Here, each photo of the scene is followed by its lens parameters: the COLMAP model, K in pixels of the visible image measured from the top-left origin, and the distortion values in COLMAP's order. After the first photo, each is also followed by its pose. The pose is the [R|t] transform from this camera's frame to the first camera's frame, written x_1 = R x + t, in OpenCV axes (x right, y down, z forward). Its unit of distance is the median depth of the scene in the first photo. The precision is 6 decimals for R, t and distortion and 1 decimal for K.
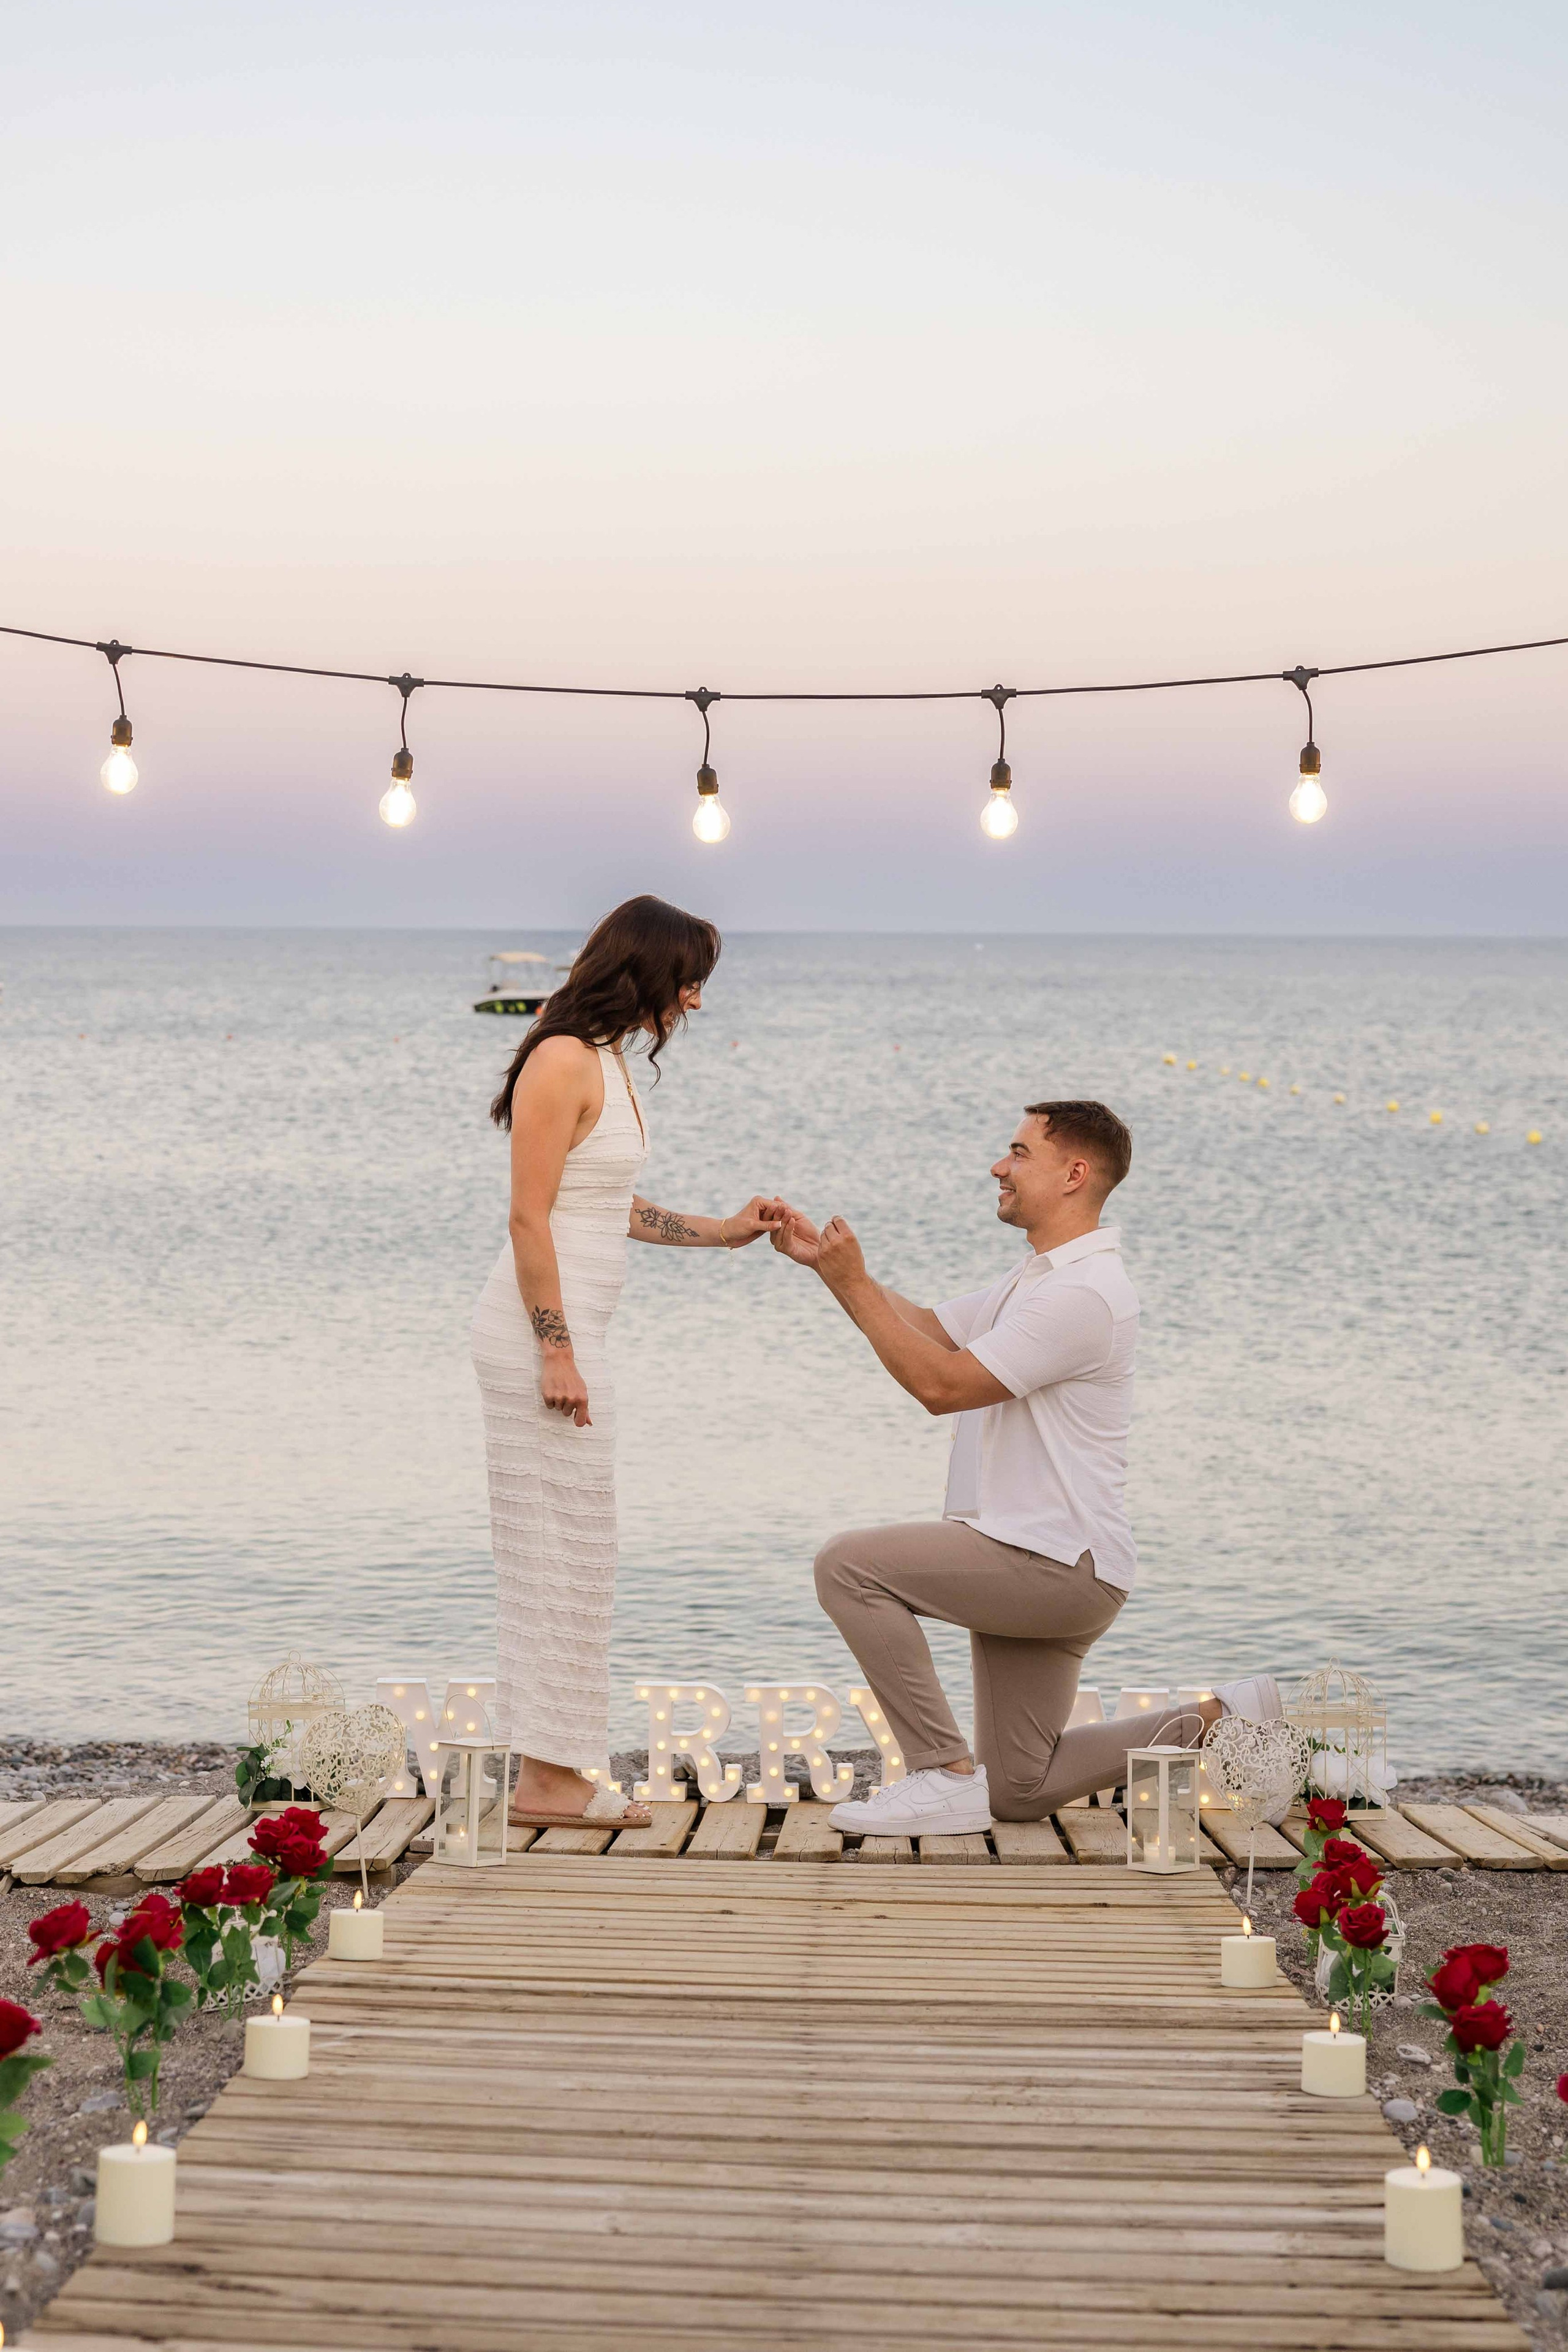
lens RADIAL K [[4177.6, 0, 874.8], [0, 4177.6, 1201.0], [0, 0, 1]] dist [0.033883, 0.000000]
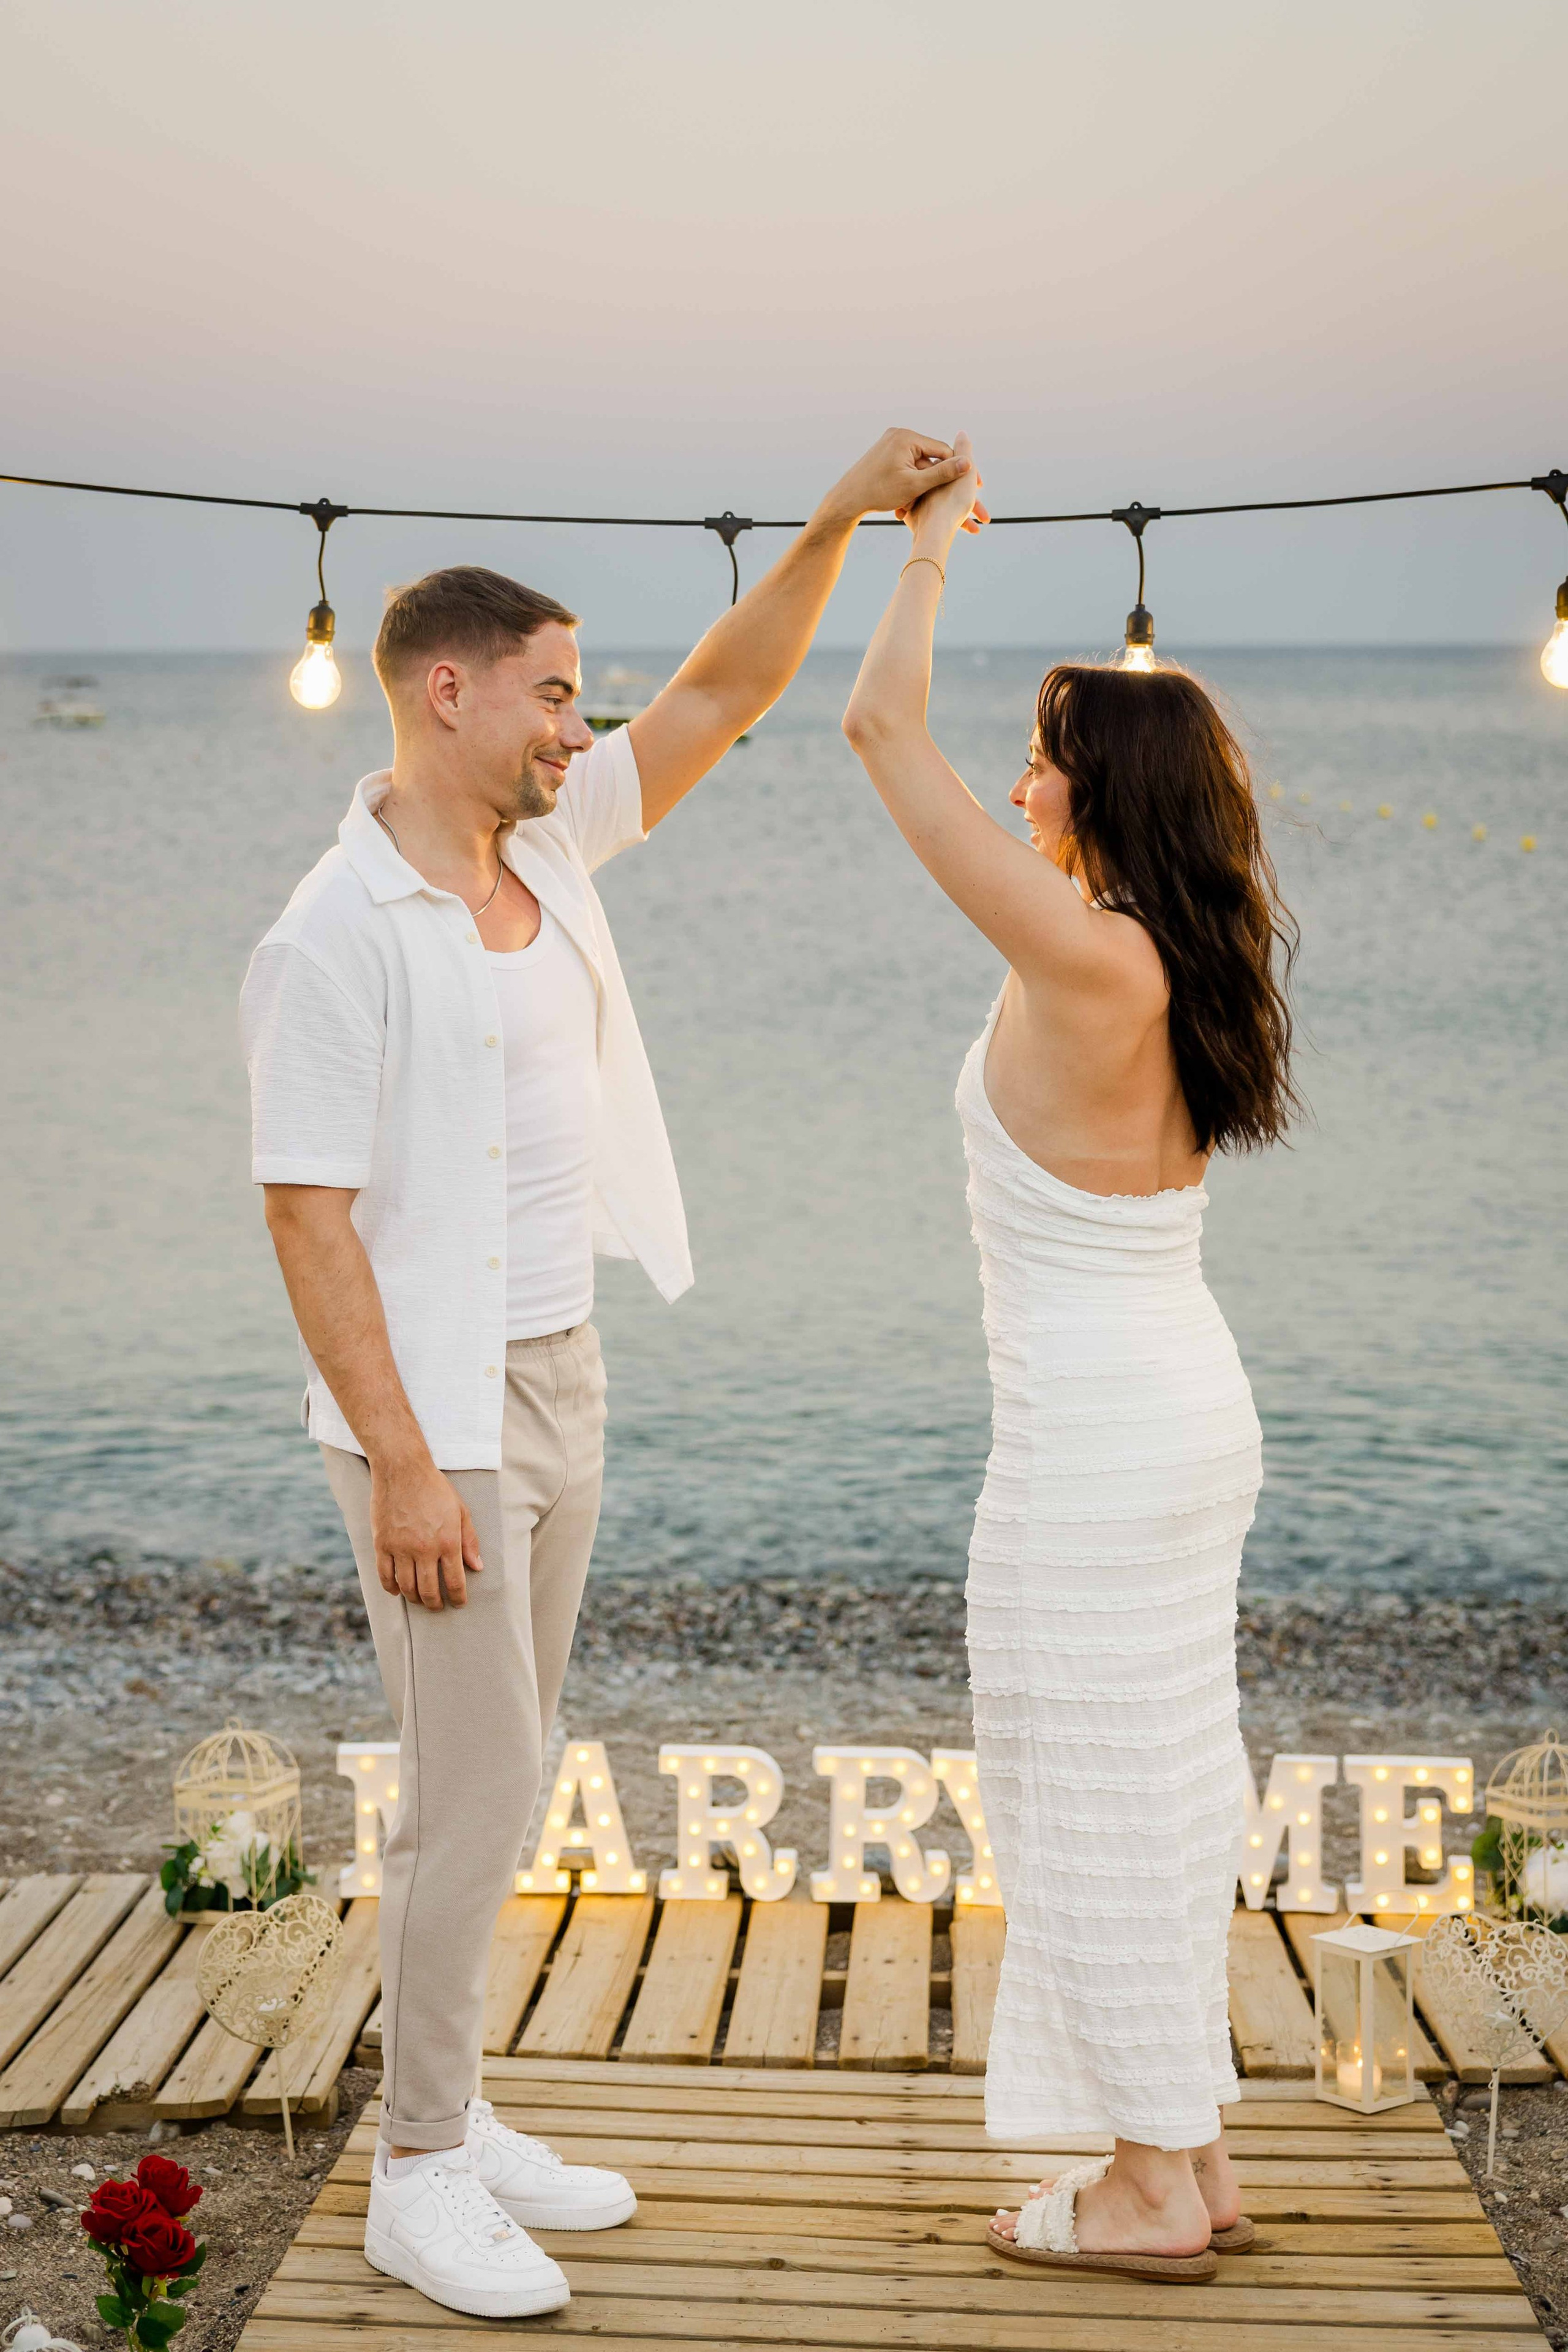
lens RADIAL K [[3364.5, 0, 754.6], [0, 3364.5, 992.6], [0, 0, 1]] dist [0.026565, 0.000000]
pose [[0.999133, -0.008576, -0.040738, -0.014745], [0.010447, 0.998890, 0.045928, -0.072832], [0.040299, -0.046314, 0.998114, 0.452310]]
